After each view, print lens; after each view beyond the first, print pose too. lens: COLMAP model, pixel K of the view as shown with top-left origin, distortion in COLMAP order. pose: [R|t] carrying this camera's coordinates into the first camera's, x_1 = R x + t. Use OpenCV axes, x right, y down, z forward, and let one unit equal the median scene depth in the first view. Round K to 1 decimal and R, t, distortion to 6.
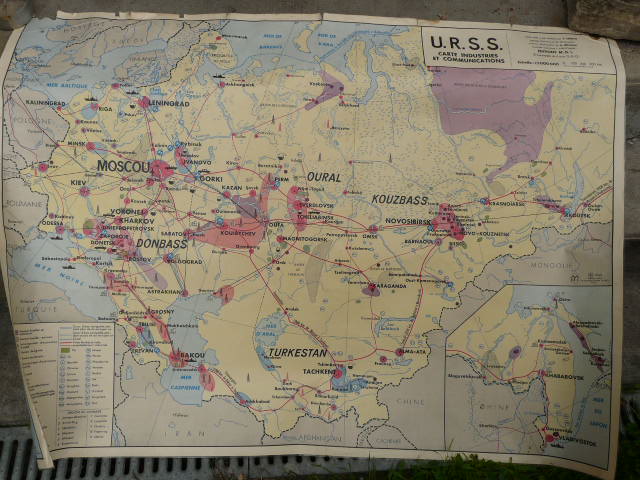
lens RADIAL K [[508.3, 0, 320.0], [0, 508.3, 240.0], [0, 0, 1]] dist [-0.077374, 0.080420]
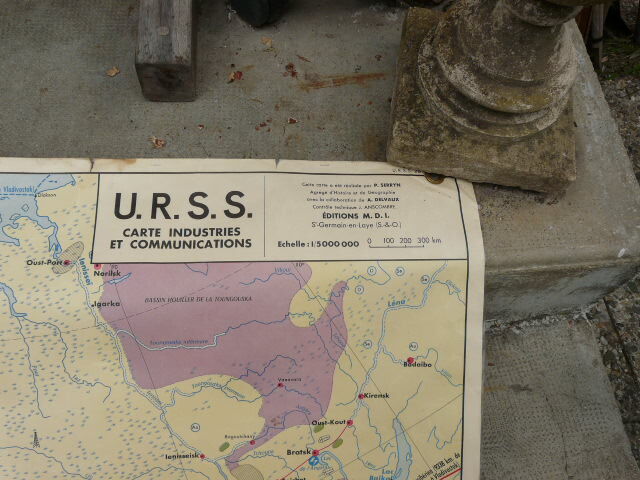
lens RADIAL K [[508.3, 0, 320.0], [0, 508.3, 240.0], [0, 0, 1]] dist [-0.077374, 0.080420]
pose [[0.998618, -0.027384, 0.044849, 0.416301], [0.025109, 0.998407, 0.050530, -0.386340], [-0.046161, -0.049334, 0.997715, 0.475497]]
